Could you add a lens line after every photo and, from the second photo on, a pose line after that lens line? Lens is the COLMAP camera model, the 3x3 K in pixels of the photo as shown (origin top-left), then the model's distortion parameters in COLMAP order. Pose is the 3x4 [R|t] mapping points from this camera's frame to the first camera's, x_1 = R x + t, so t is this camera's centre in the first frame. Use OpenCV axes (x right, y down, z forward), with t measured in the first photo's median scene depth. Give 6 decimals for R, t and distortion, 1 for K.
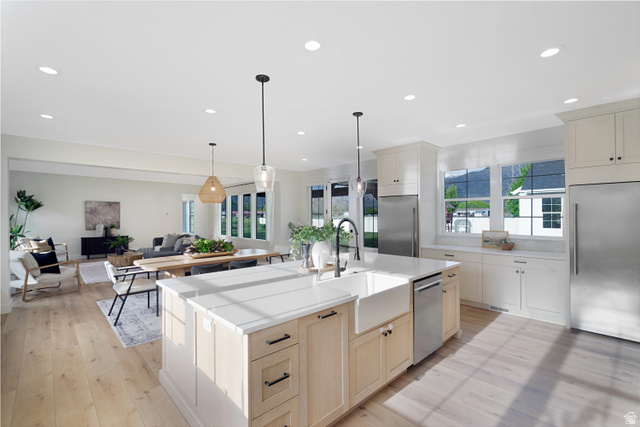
lens RADIAL K [[292.7, 0, 320.6], [0, 292.7, 214.8], [0, 0, 1]] dist [0.018598, 0.000067]
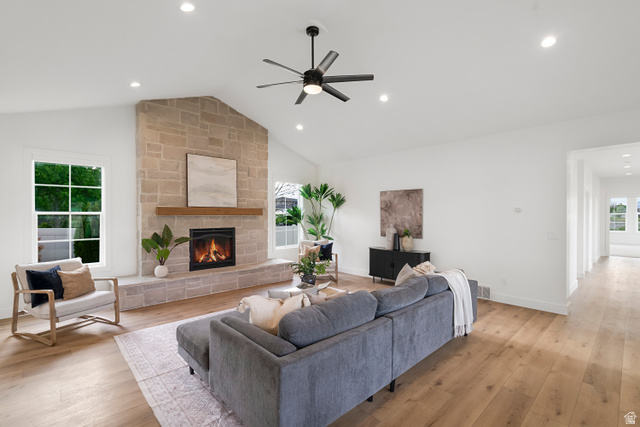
lens RADIAL K [[292.7, 0, 320.6], [0, 292.7, 214.6], [0, 0, 1]] dist [0.018598, 0.000067]
pose [[-0.011661, 0.006186, -0.999913, -0.141437], [0.008618, 0.999944, 0.006086, -0.000465], [0.999895, -0.008546, -0.011714, 0.851441]]
